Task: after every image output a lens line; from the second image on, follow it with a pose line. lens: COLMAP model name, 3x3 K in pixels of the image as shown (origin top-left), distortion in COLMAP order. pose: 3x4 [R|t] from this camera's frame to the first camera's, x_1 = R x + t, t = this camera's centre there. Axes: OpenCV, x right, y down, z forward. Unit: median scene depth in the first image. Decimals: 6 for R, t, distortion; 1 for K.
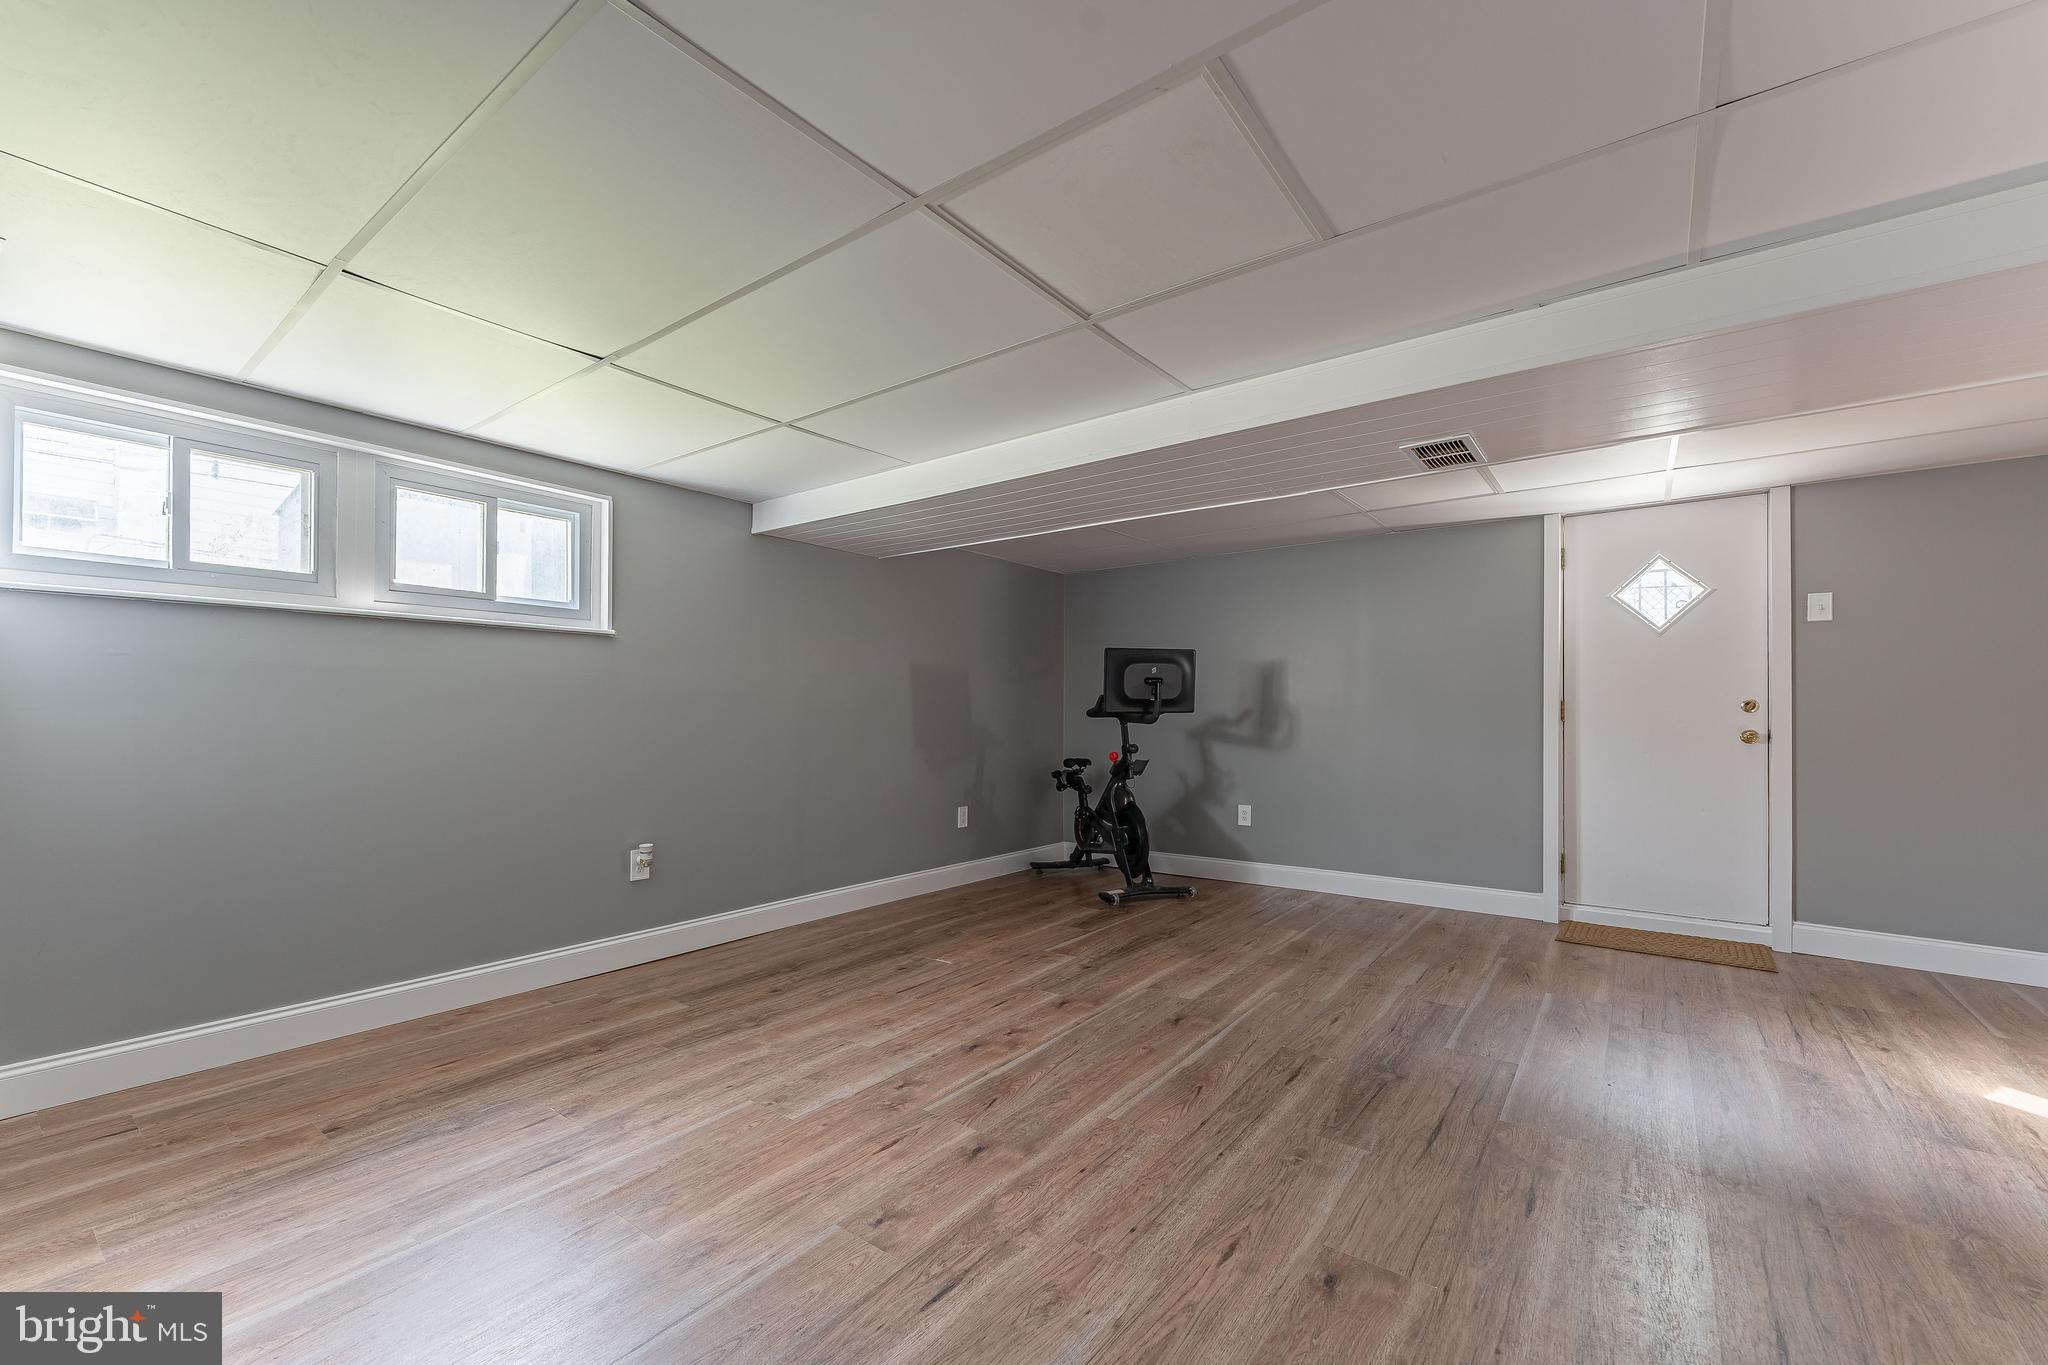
lens RADIAL K [[837.9, 0, 1020.6], [0, 837.9, 713.6], [0, 0, 1]] dist [0.001689, -0.000113]
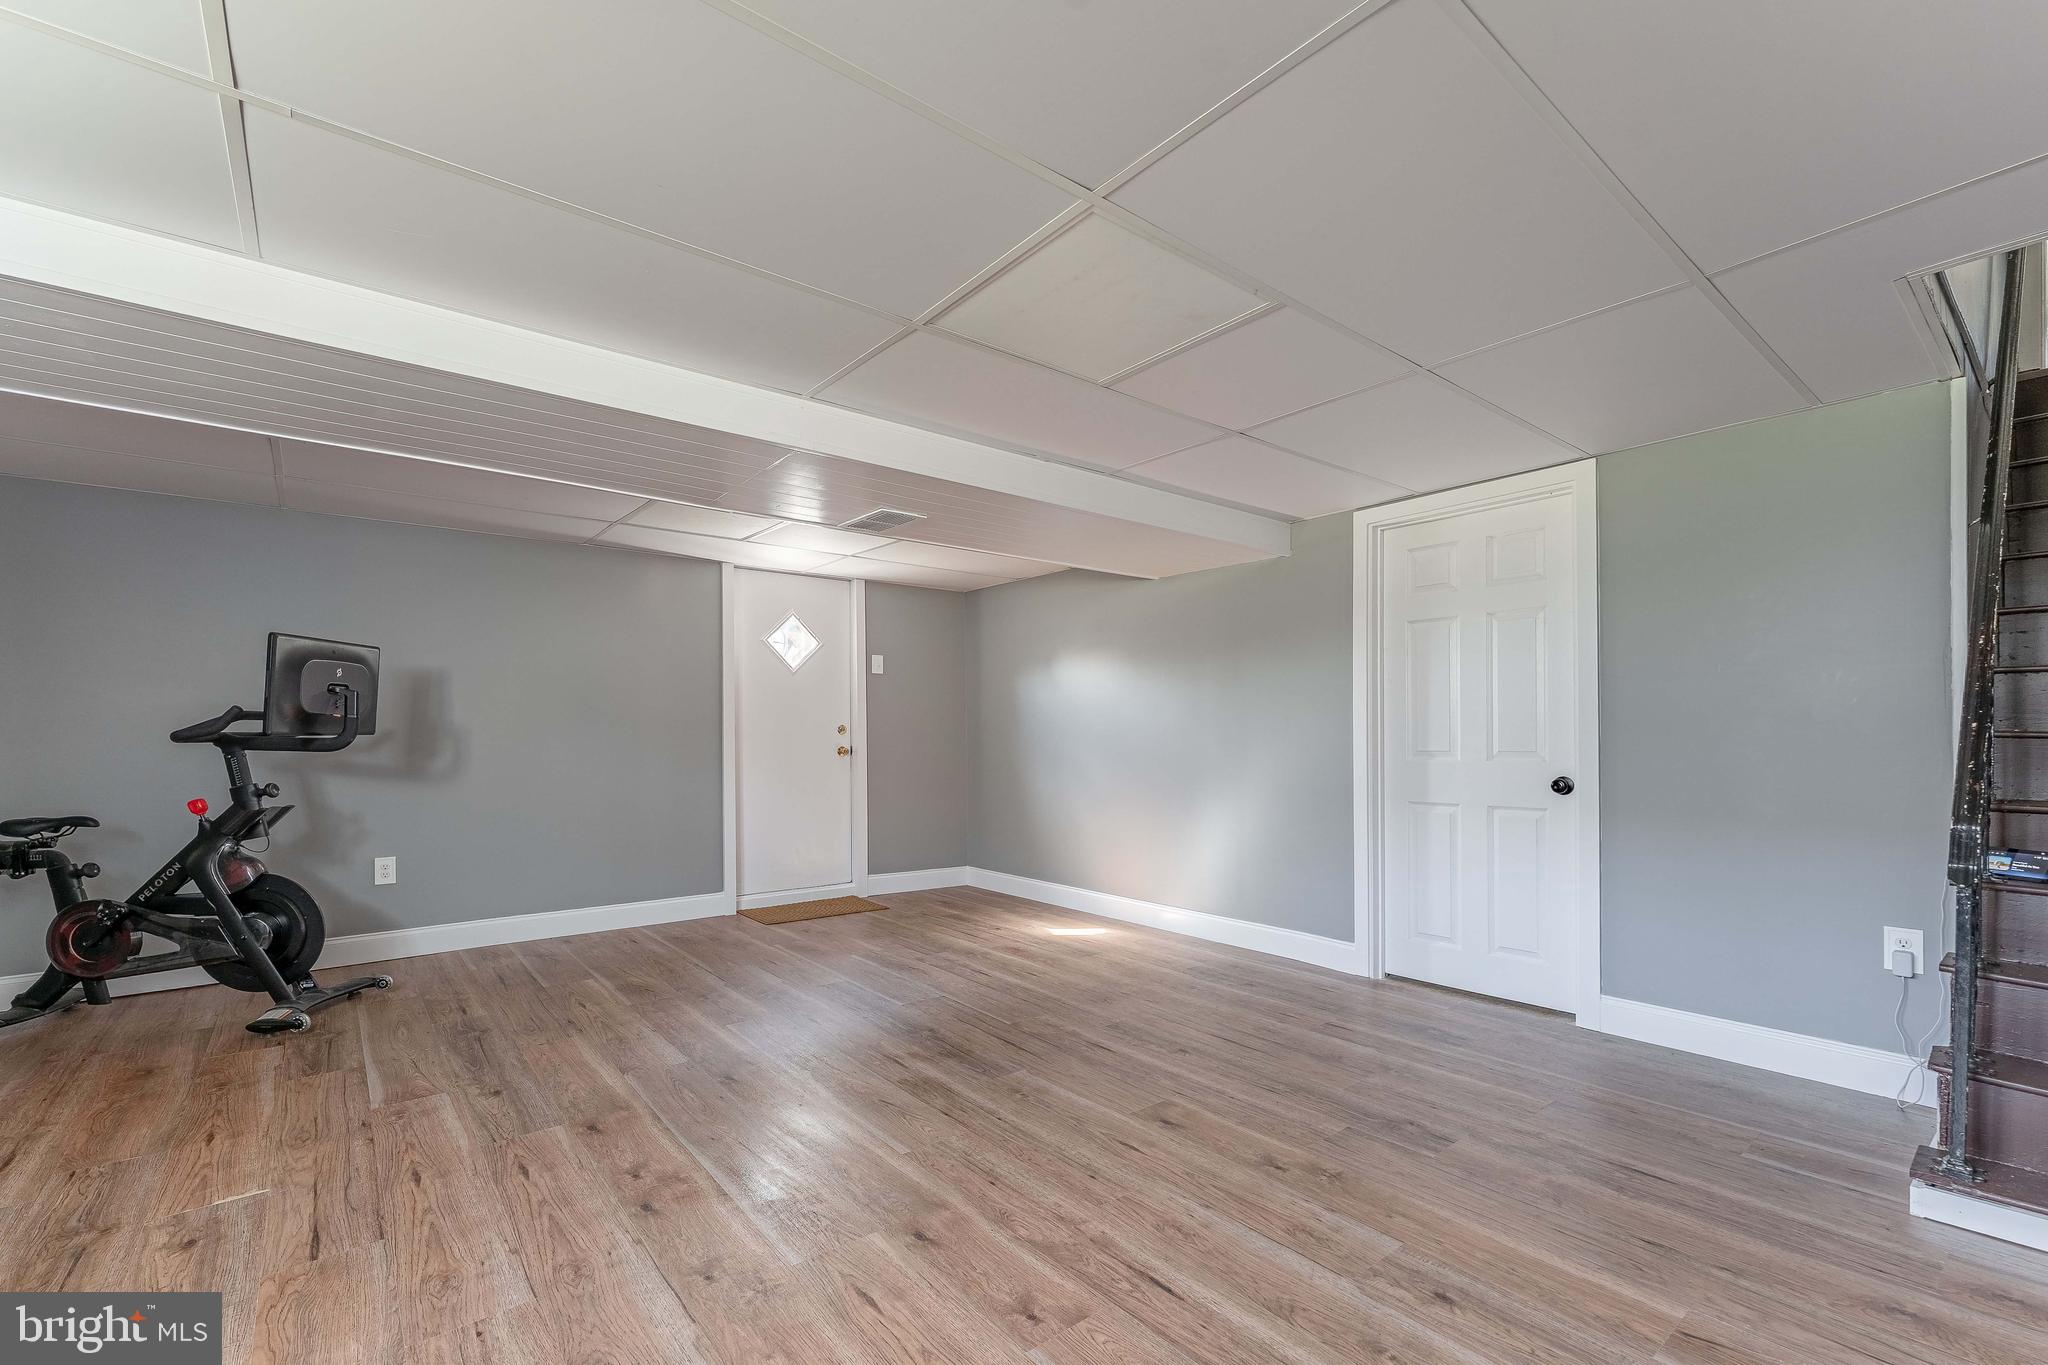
lens RADIAL K [[837.9, 0, 1041.9], [0, 837.9, 733.2], [0, 0, 1]] dist [0.001689, -0.000113]
pose [[0.257334, 0.001176, 0.966322, -0.417651], [0.003032, 0.999993, -0.002024, 0.001256], [-0.966318, 0.003451, 0.257329, 0.317902]]
